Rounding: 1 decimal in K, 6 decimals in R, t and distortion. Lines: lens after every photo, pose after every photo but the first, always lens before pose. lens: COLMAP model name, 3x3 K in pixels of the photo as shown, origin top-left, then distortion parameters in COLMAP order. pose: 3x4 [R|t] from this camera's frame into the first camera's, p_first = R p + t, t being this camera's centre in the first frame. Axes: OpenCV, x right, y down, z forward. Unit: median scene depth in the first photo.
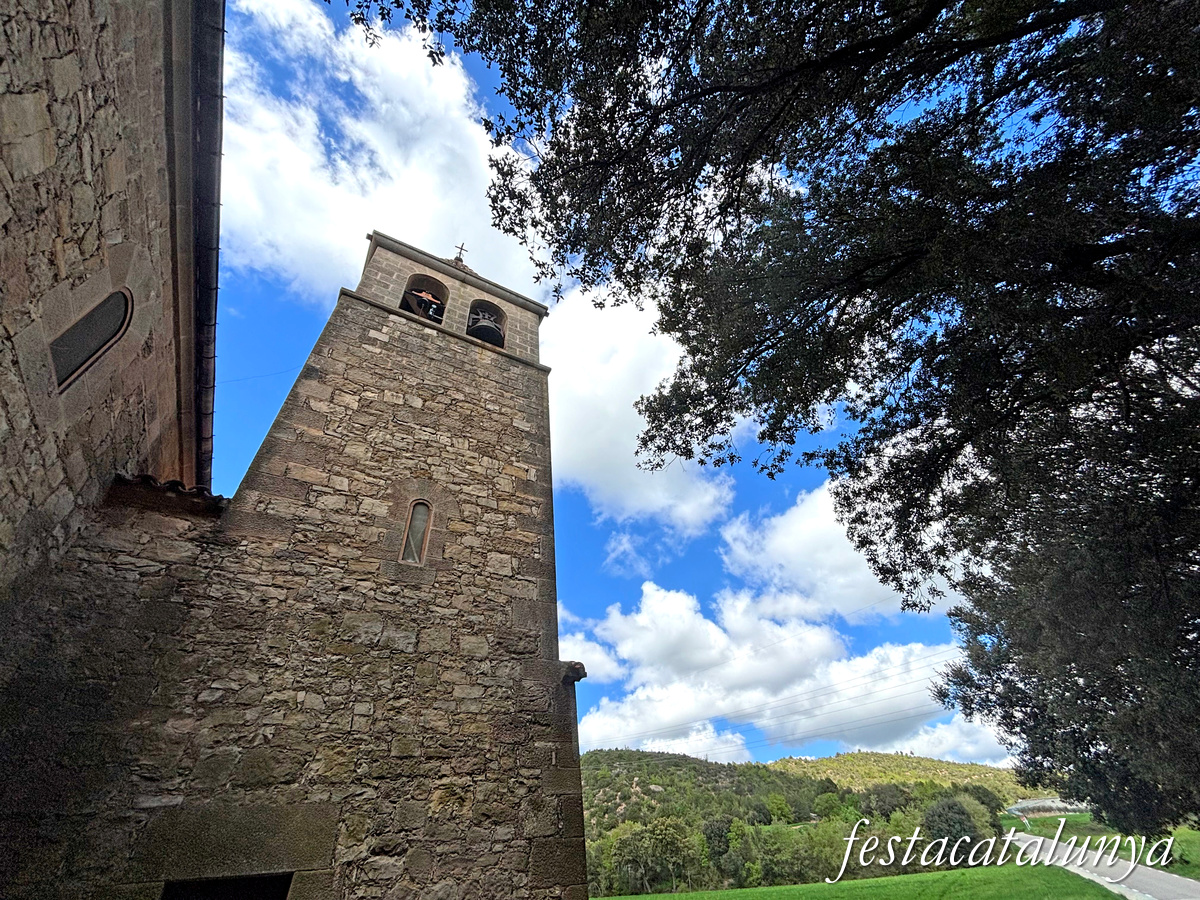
lens RADIAL K [[488.8, 0, 600.0], [0, 488.8, 450.0], [0, 0, 1]] dist [-0.013731, 0.007823]
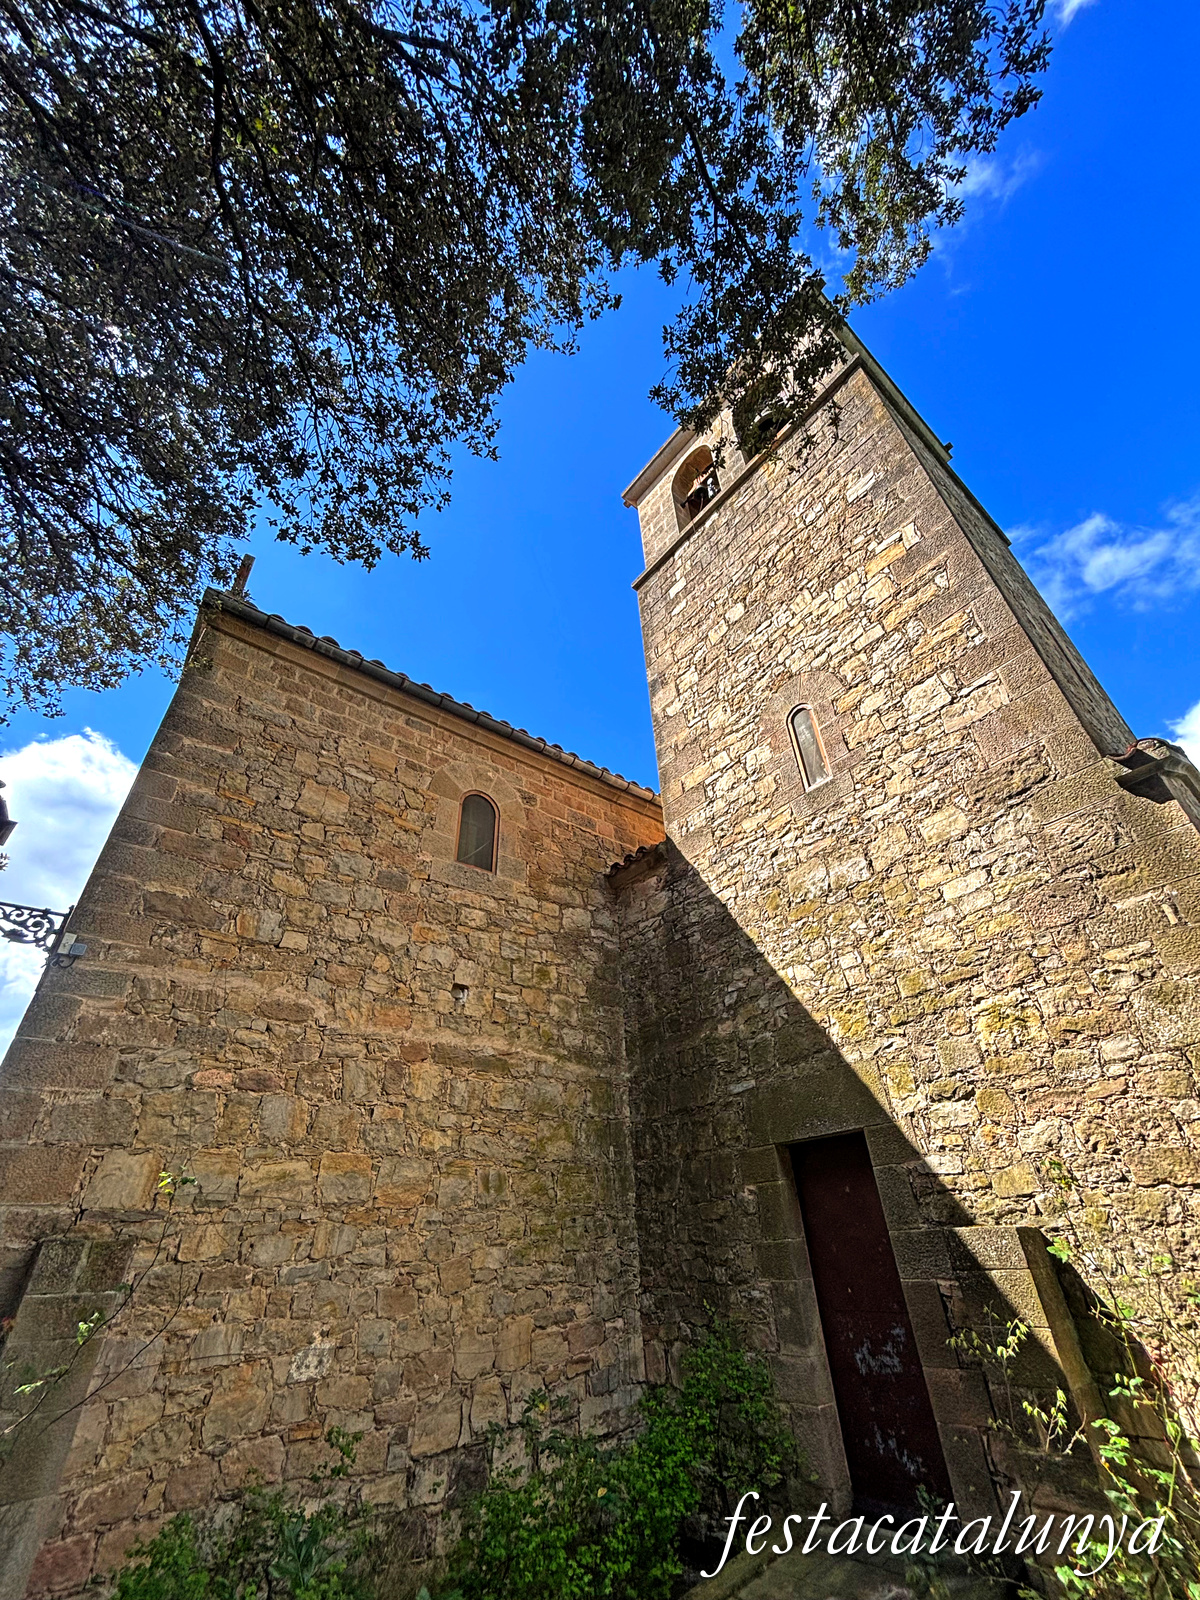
lens RADIAL K [[651.7, 0, 600.0], [0, 651.7, 800.0], [0, 0, 1]] dist [-0.013731, 0.007823]
pose [[0.184486, -0.488323, -0.852939, 0.461059], [0.699026, 0.675242, -0.235393, 0.283254], [0.690888, -0.552800, 0.465924, 0.311543]]
